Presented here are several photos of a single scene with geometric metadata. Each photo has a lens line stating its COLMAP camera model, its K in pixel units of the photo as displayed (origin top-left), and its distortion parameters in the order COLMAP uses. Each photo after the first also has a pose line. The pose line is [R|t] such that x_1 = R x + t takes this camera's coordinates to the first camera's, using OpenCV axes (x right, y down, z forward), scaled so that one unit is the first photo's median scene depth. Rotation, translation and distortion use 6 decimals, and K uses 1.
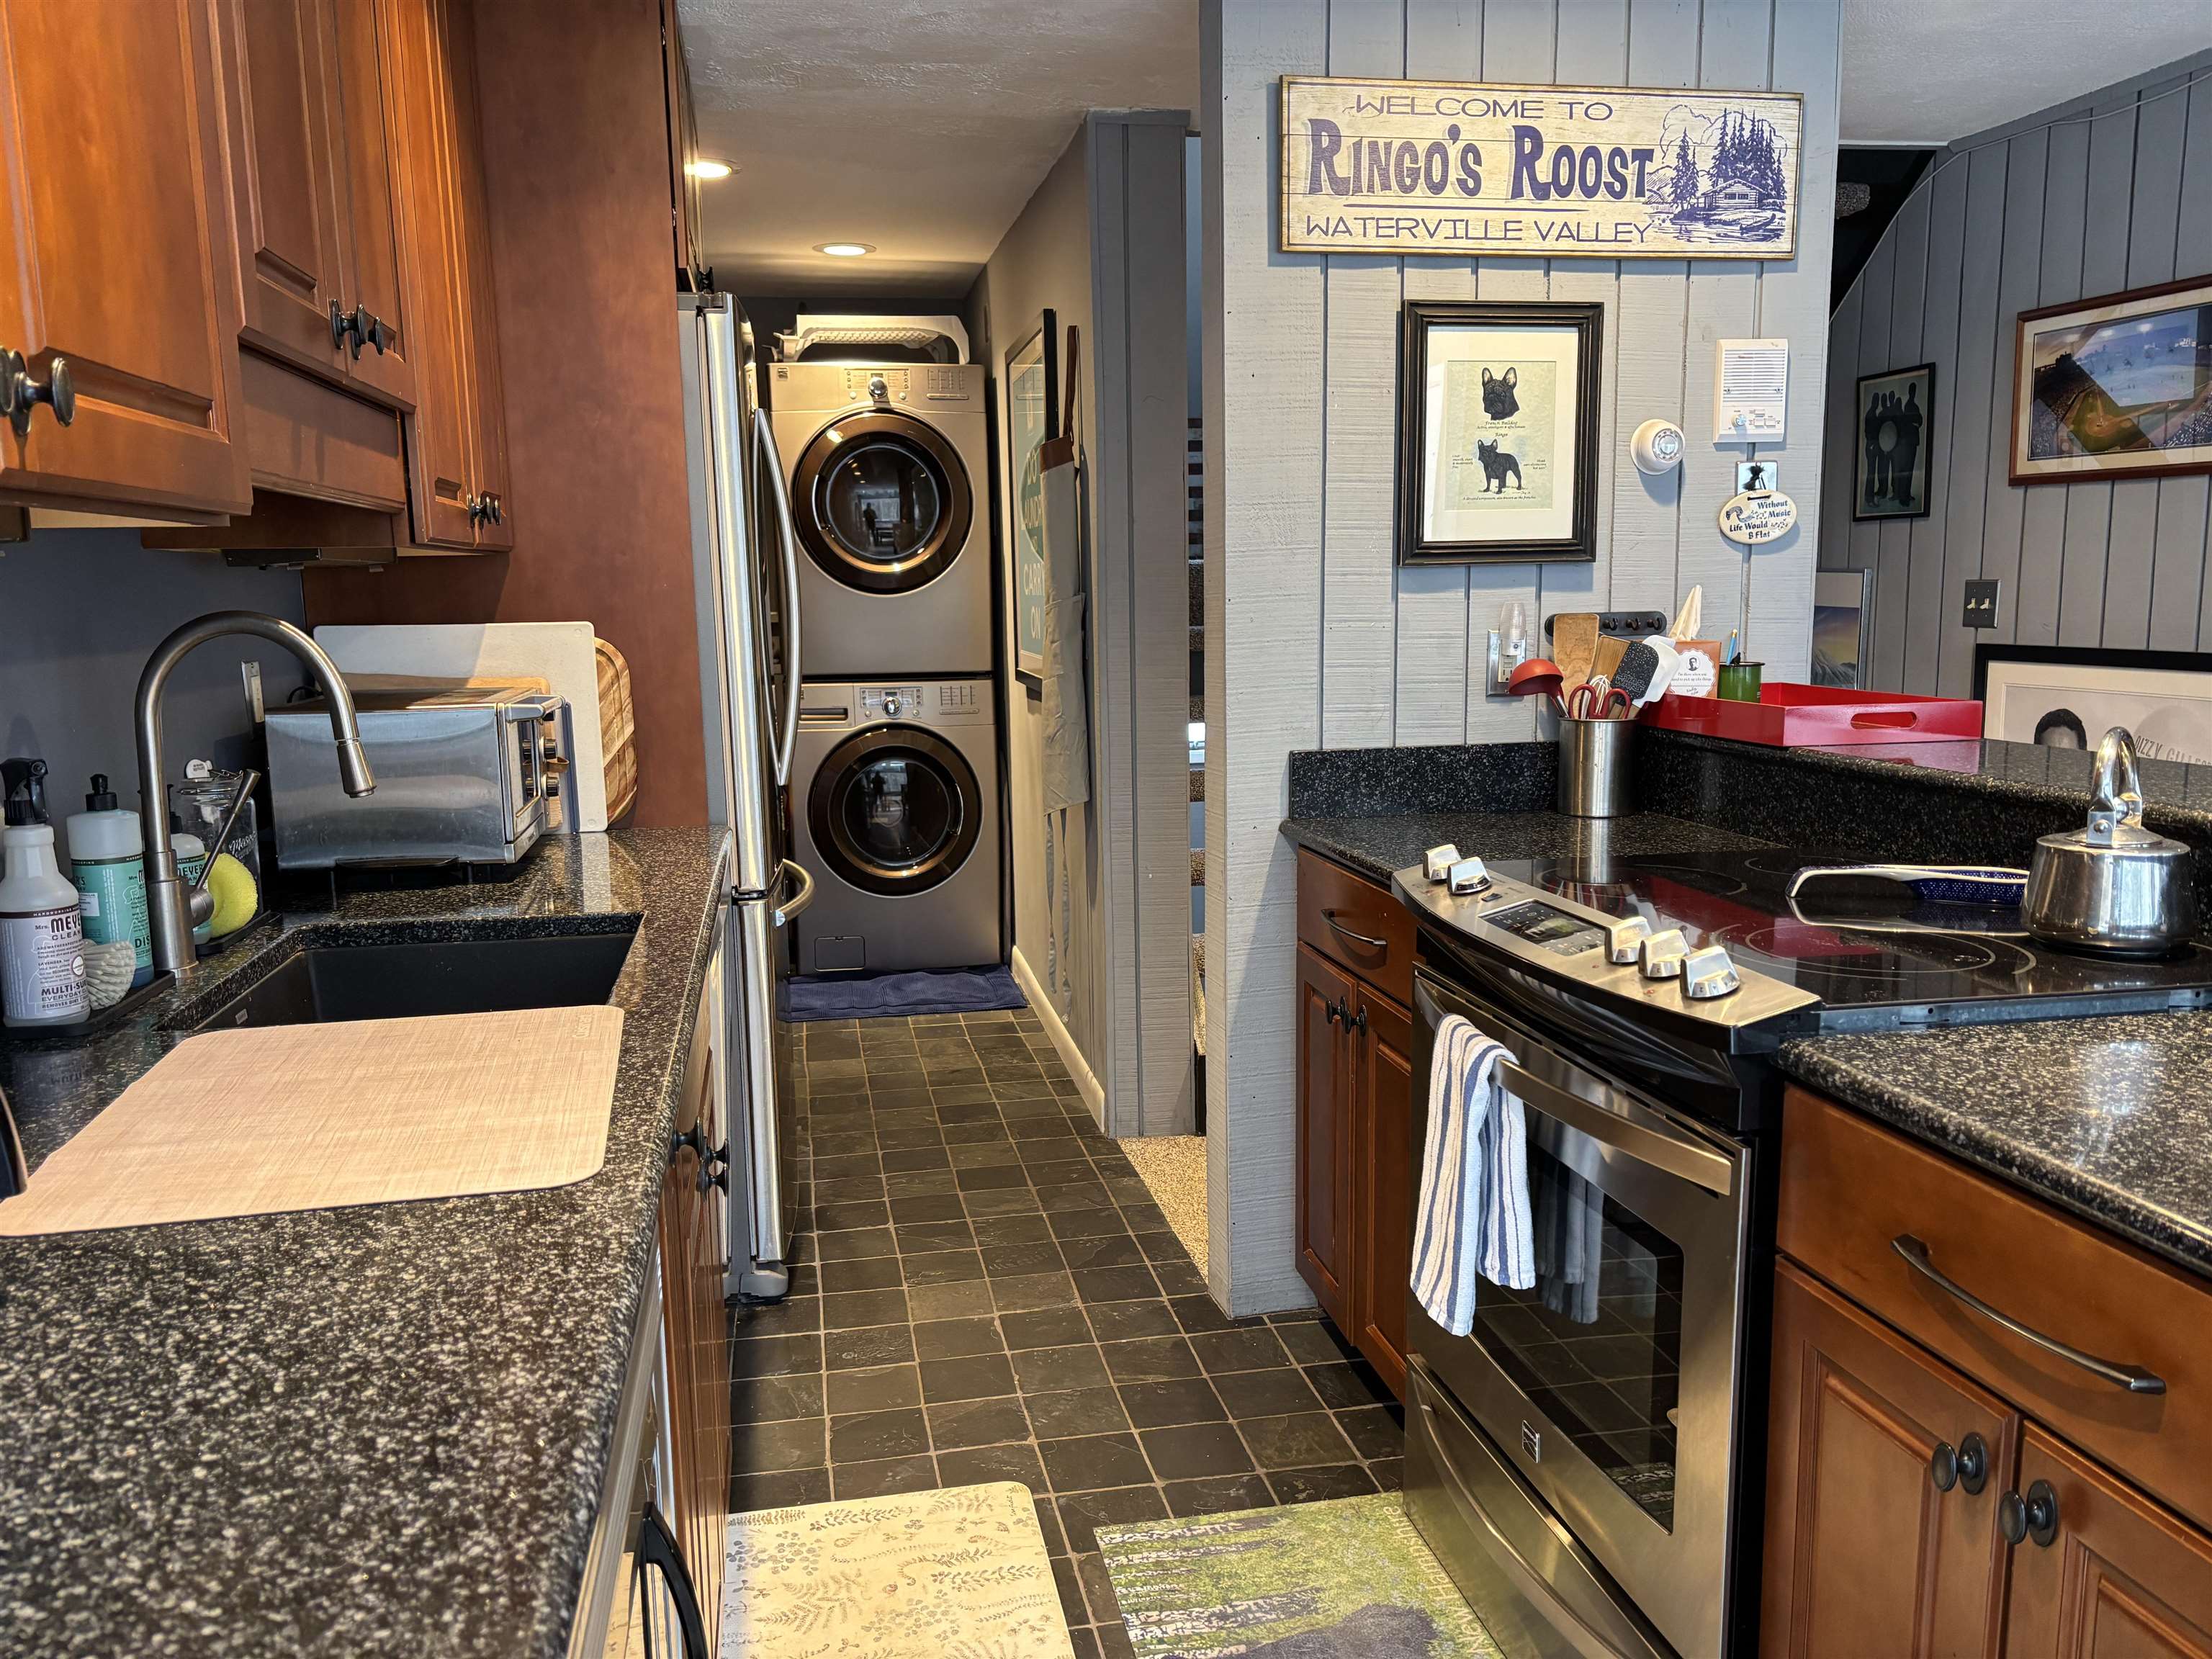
lens RADIAL K [[1659.9, 0, 1102.9], [0, 1659.9, 833.5], [0, 0, 1]] dist [0.005004, 0.000790]
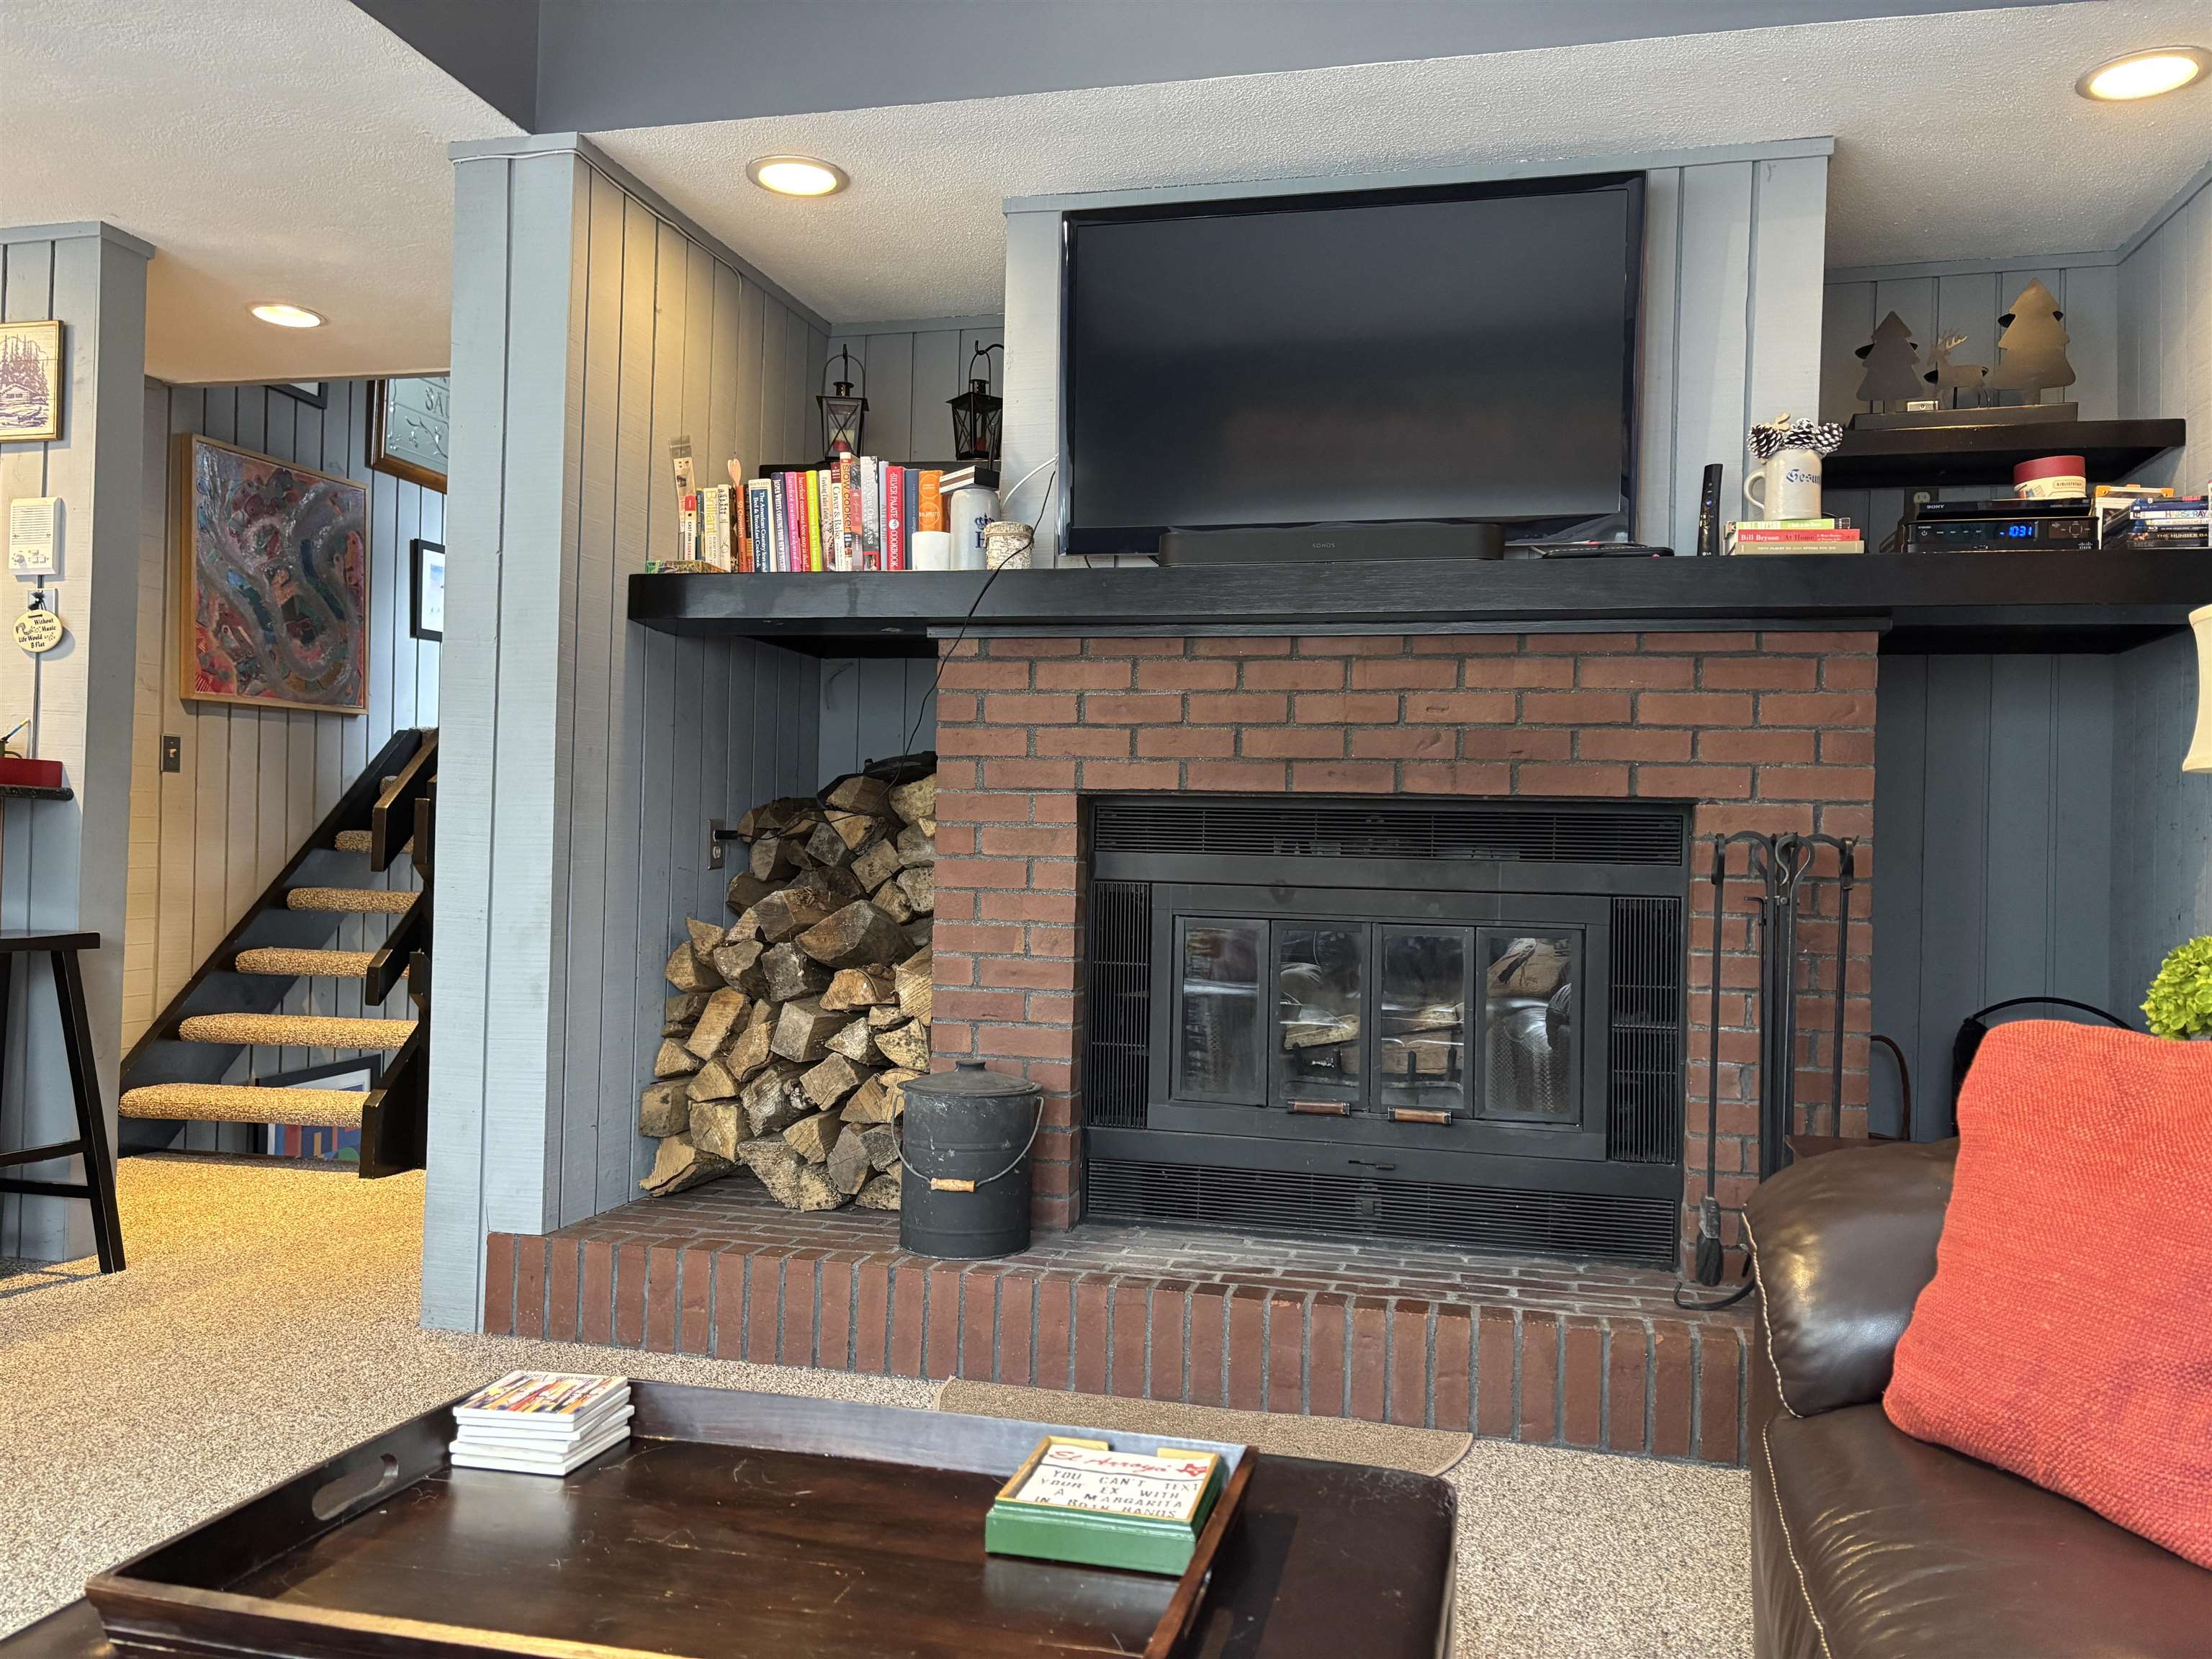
lens RADIAL K [[1659.9, 0, 1106.9], [0, 1659.9, 827.9], [0, 0, 1]] dist [0.005004, 0.000790]
pose [[0.906743, 0.032485, -0.420431, 1.749812], [-0.100481, 0.984954, -0.140604, 0.060926], [0.409537, 0.169737, 0.896364, 0.212750]]
